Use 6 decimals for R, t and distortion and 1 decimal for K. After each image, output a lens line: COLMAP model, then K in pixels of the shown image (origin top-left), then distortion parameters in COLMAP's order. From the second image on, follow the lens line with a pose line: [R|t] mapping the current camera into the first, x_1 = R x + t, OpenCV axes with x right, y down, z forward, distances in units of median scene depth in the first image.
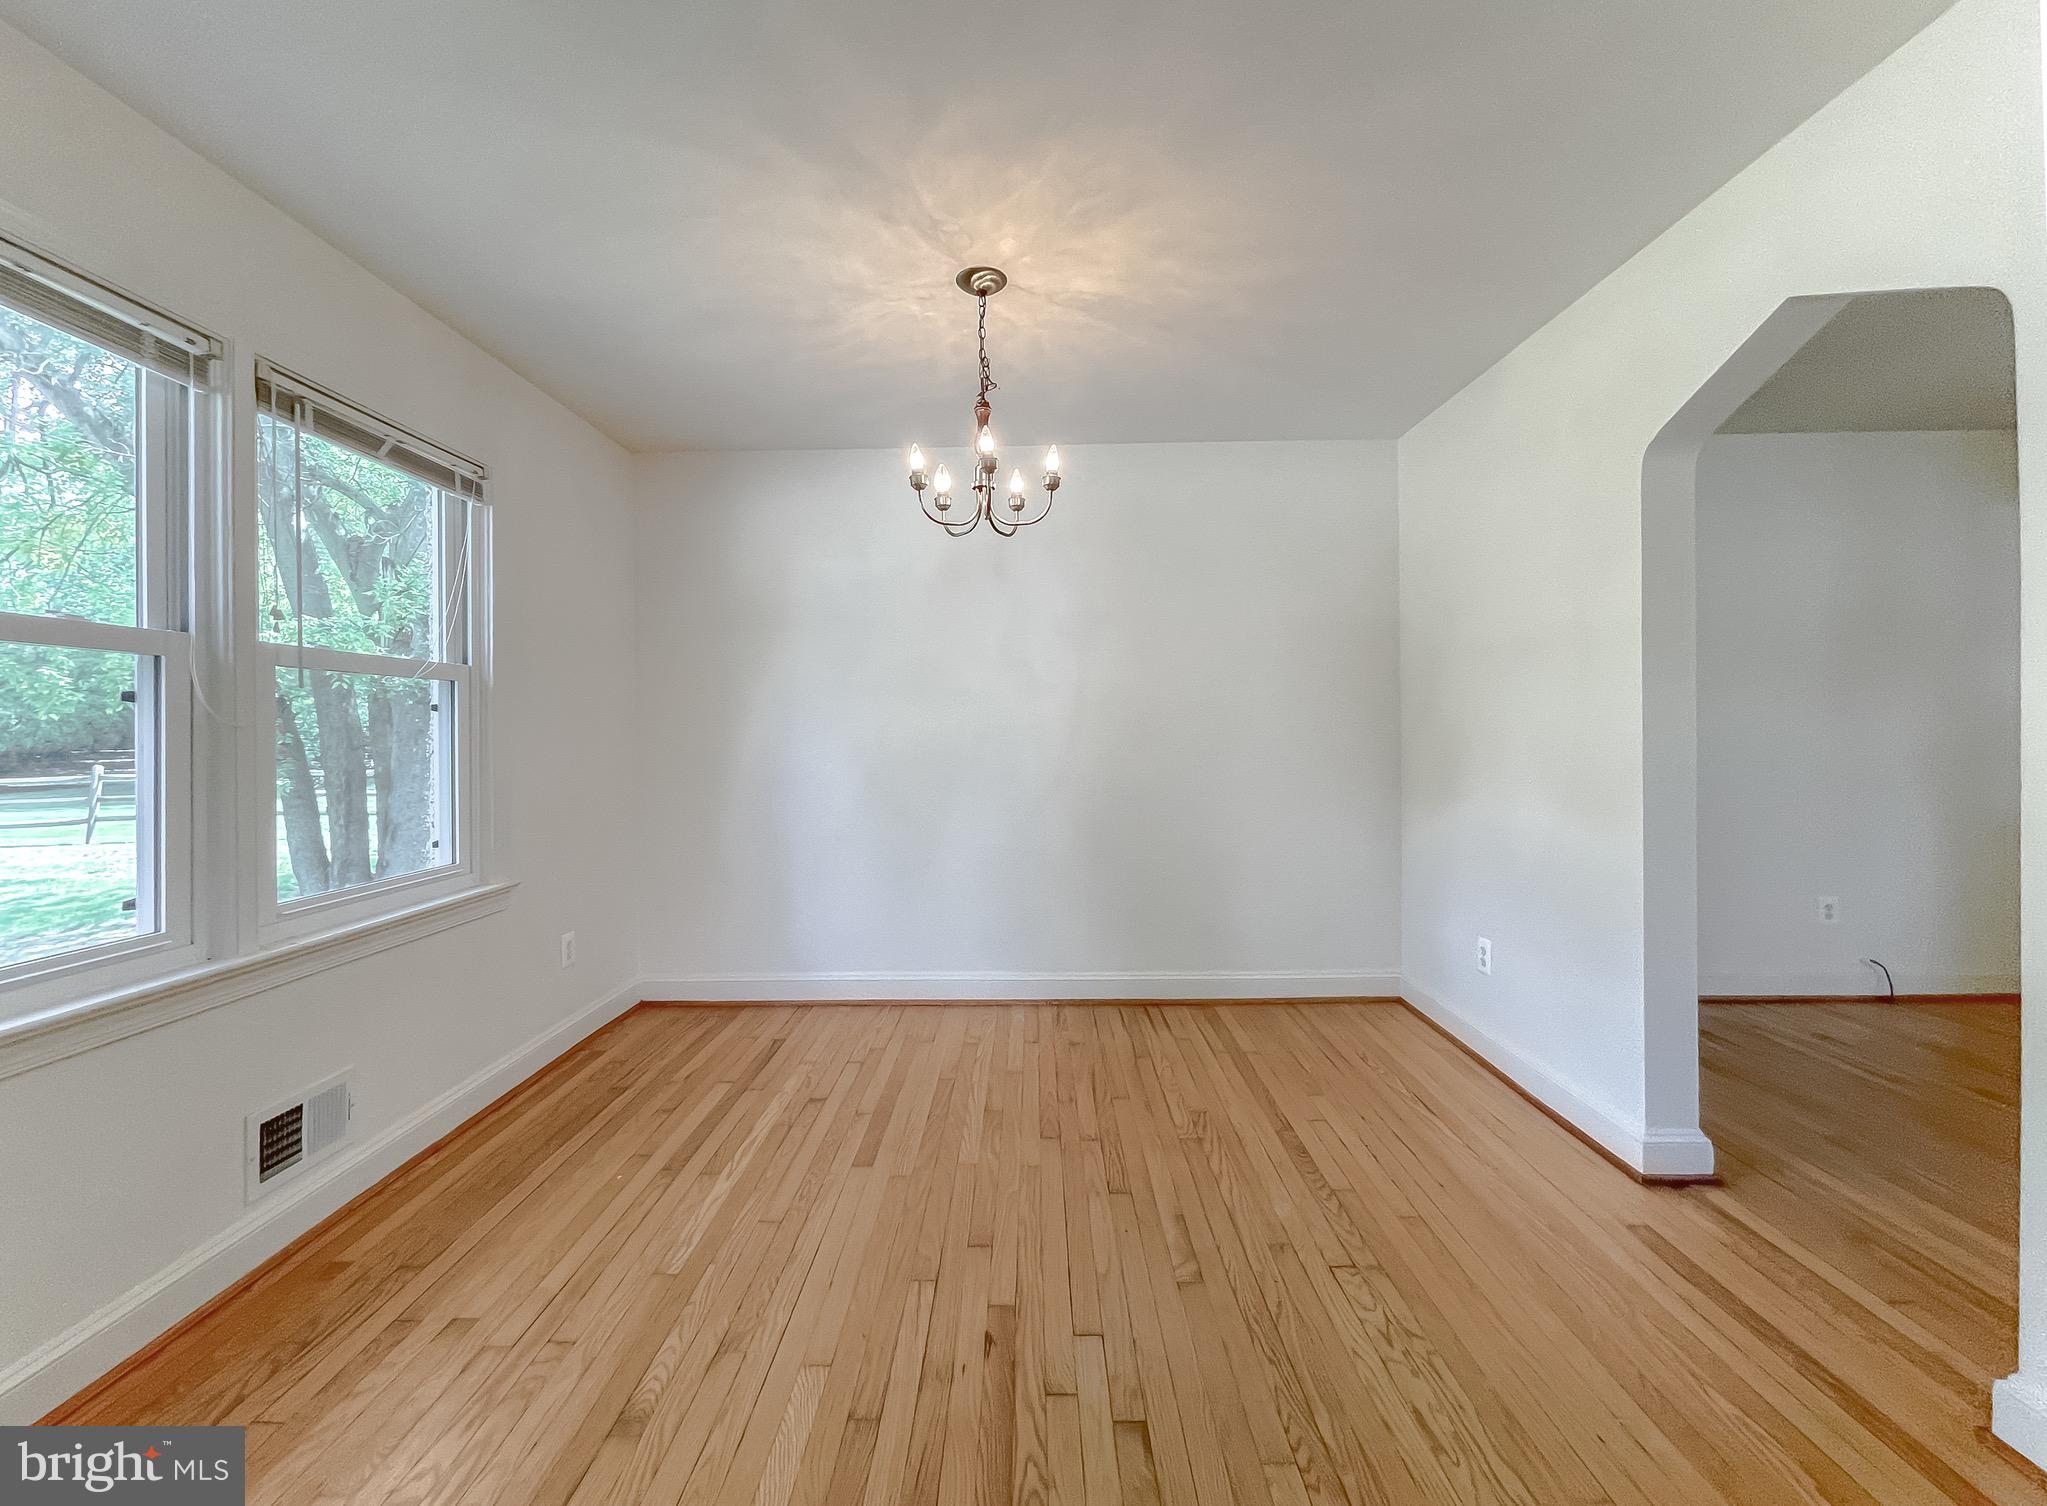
lens RADIAL K [[851.3, 0, 1013.9], [0, 851.3, 730.7], [0, 0, 1]] dist [0.001528, 0.000527]
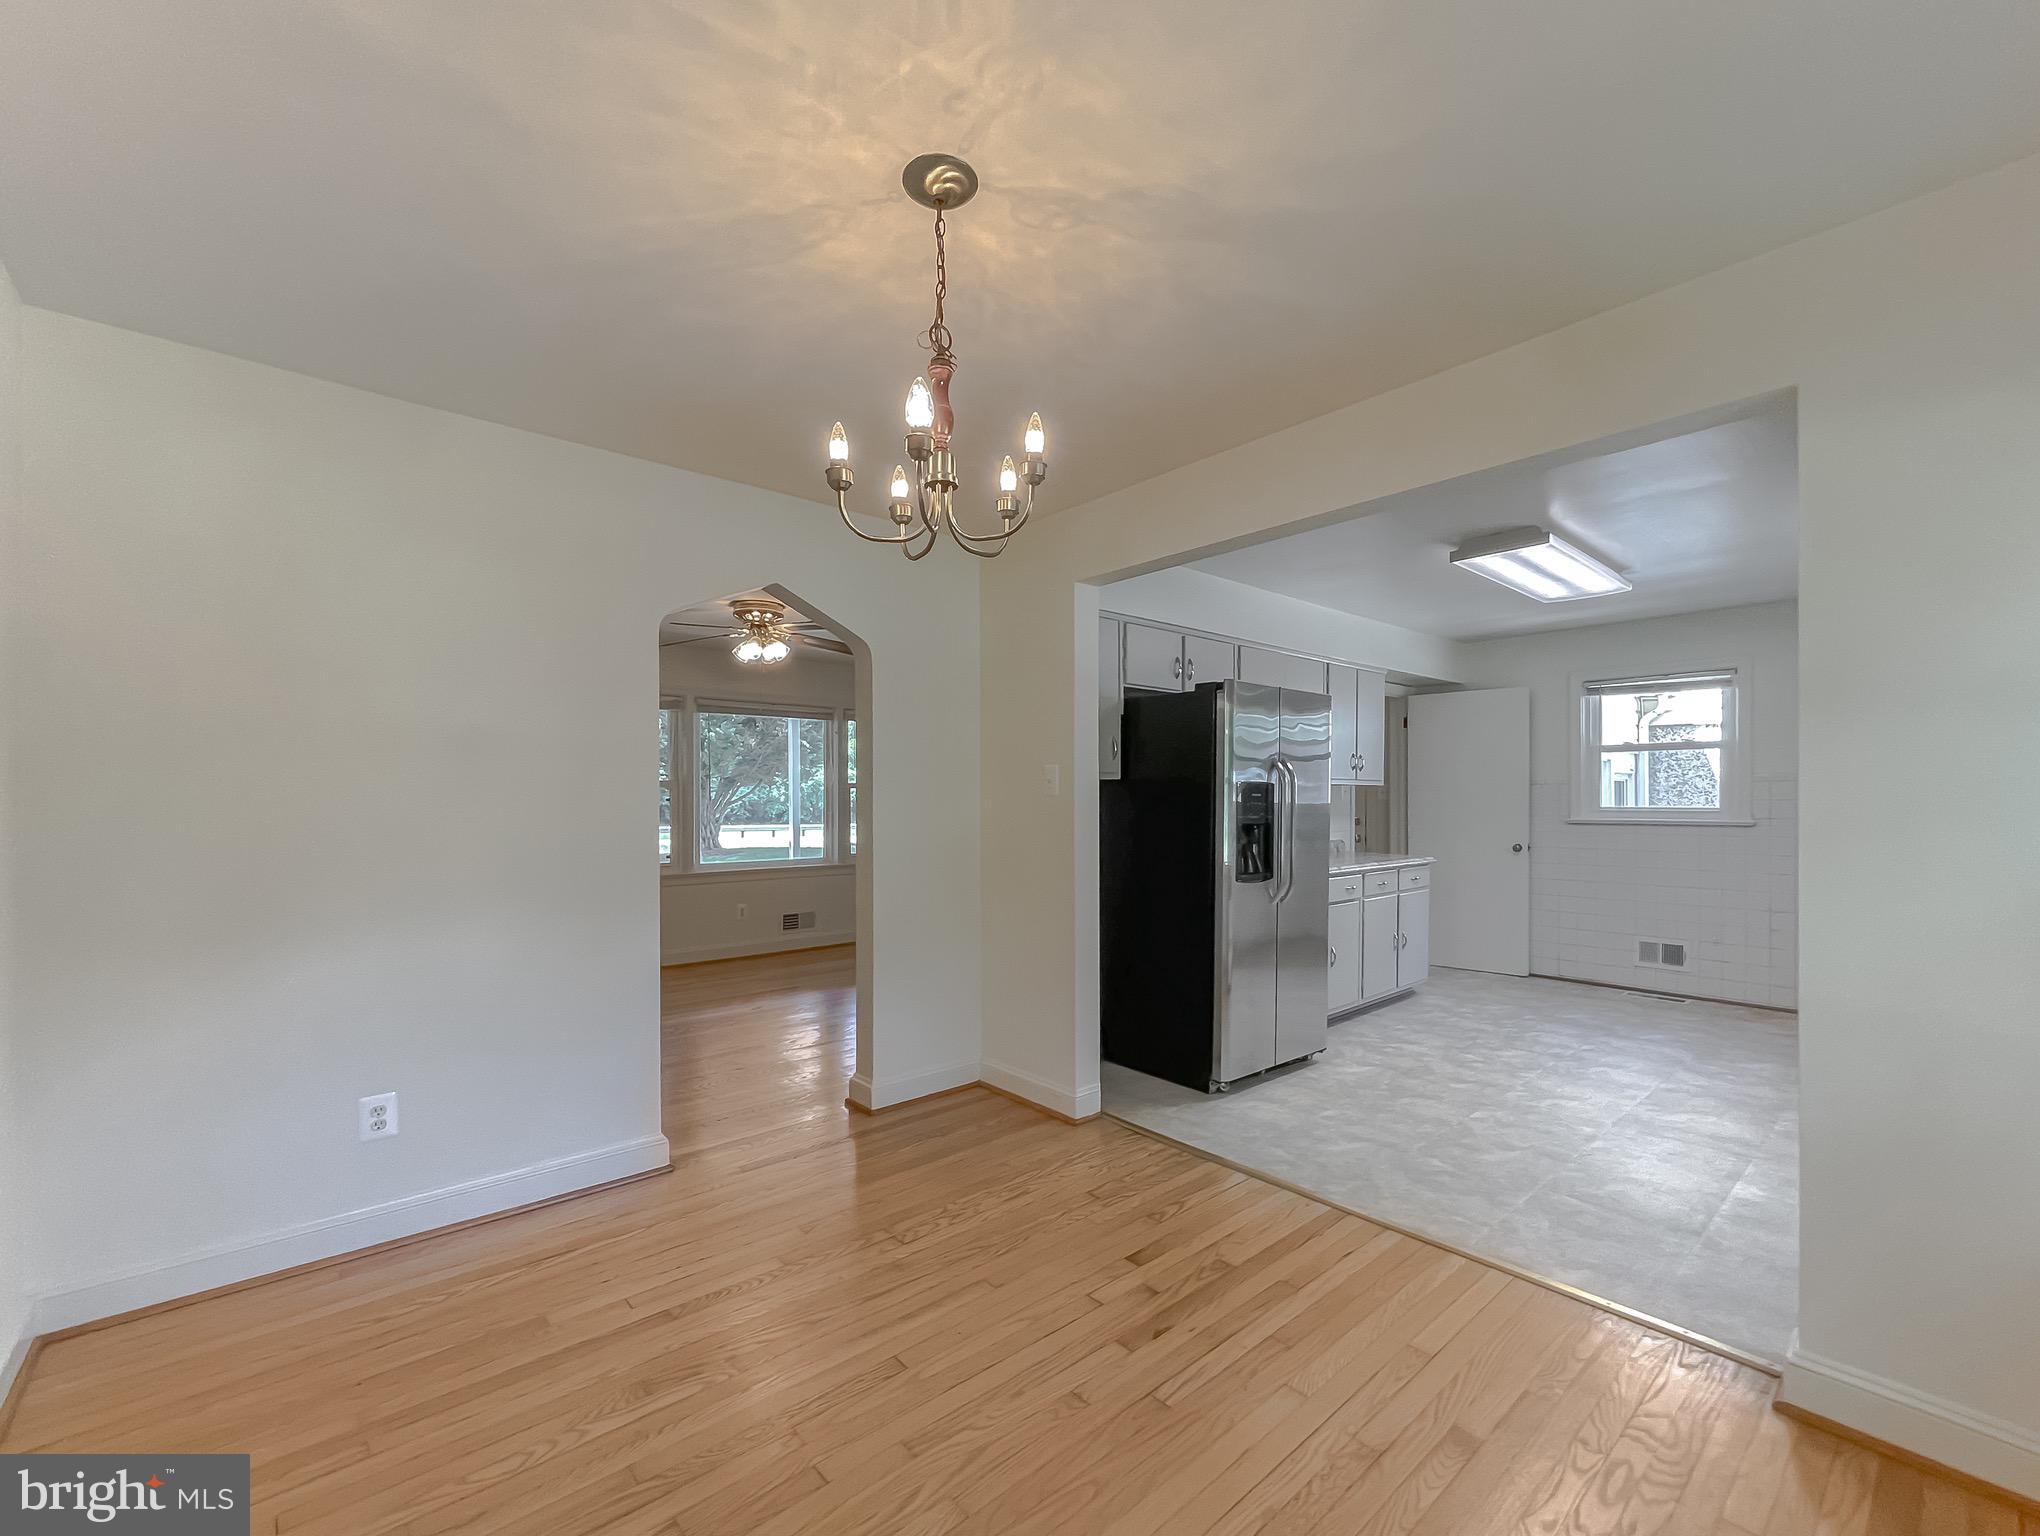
lens RADIAL K [[853.8, 0, 1018.4], [0, 853.8, 802.6], [0, 0, 1]] dist [-0.003132, 0.000165]
pose [[-0.670830, 0.008256, 0.741565, -0.582765], [0.010448, 0.999944, -0.001681, -0.031299], [-0.741538, 0.006620, -0.670879, 1.419688]]
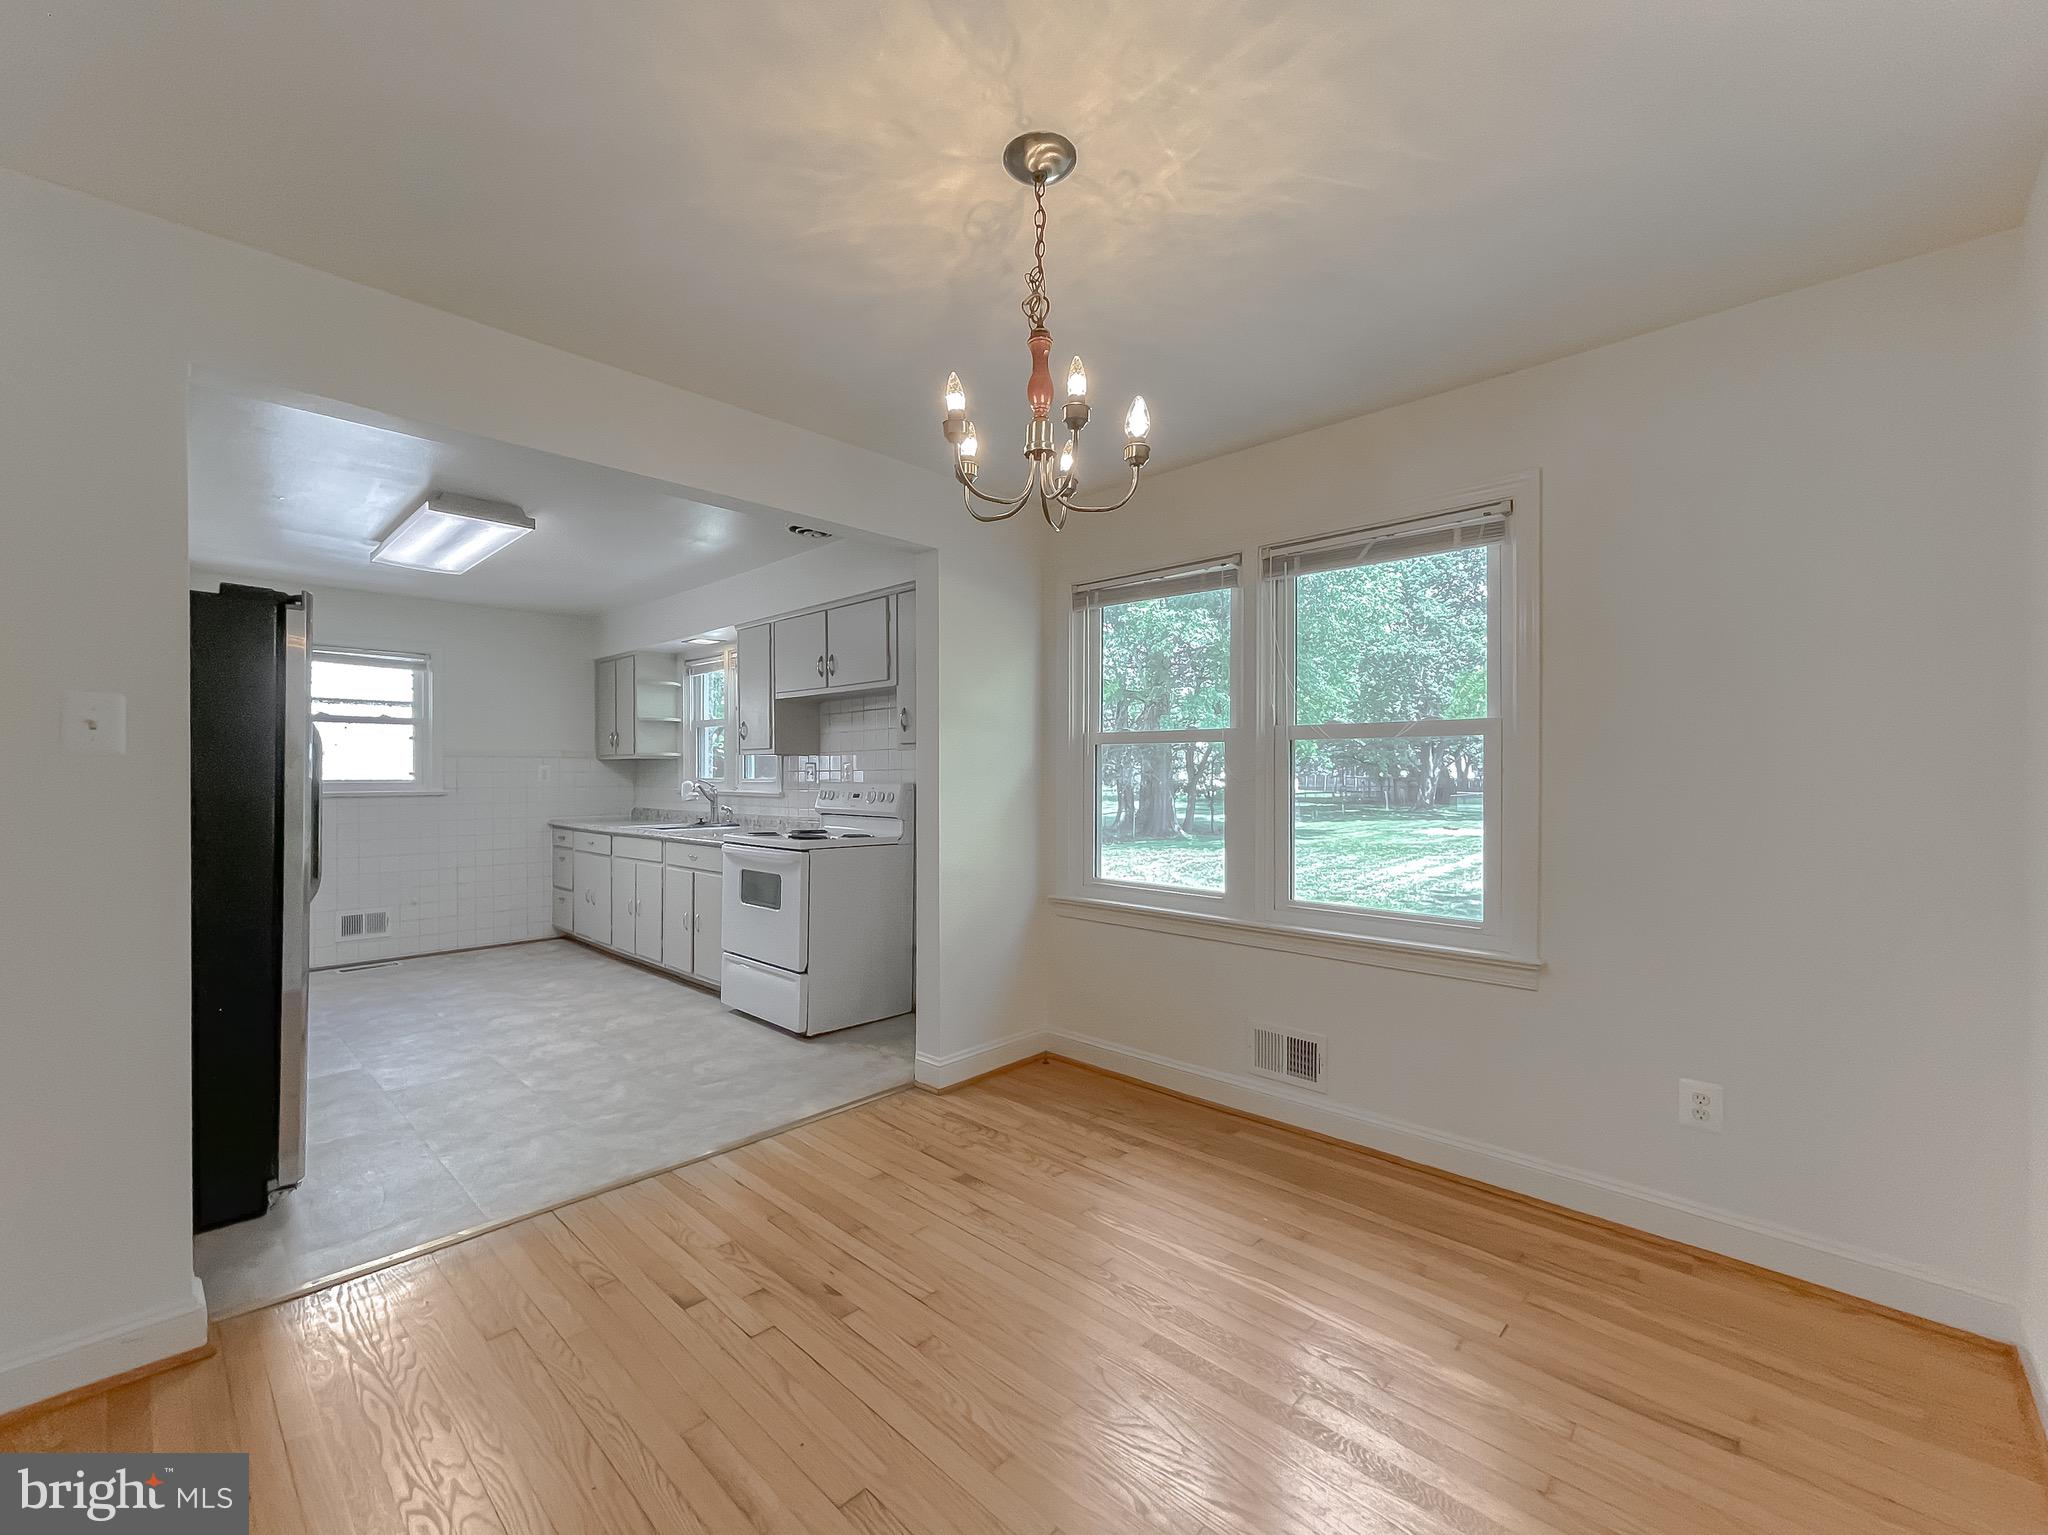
lens RADIAL K [[855.4, 0, 1009.2], [0, 855.4, 772.1], [0, 0, 1]] dist [-0.002001, 0.000007]
pose [[-0.684785, 0.009485, -0.728683, 0.498065], [0.006352, 0.999955, 0.007047, -0.029492], [0.728717, 0.000197, -0.684815, 1.468924]]
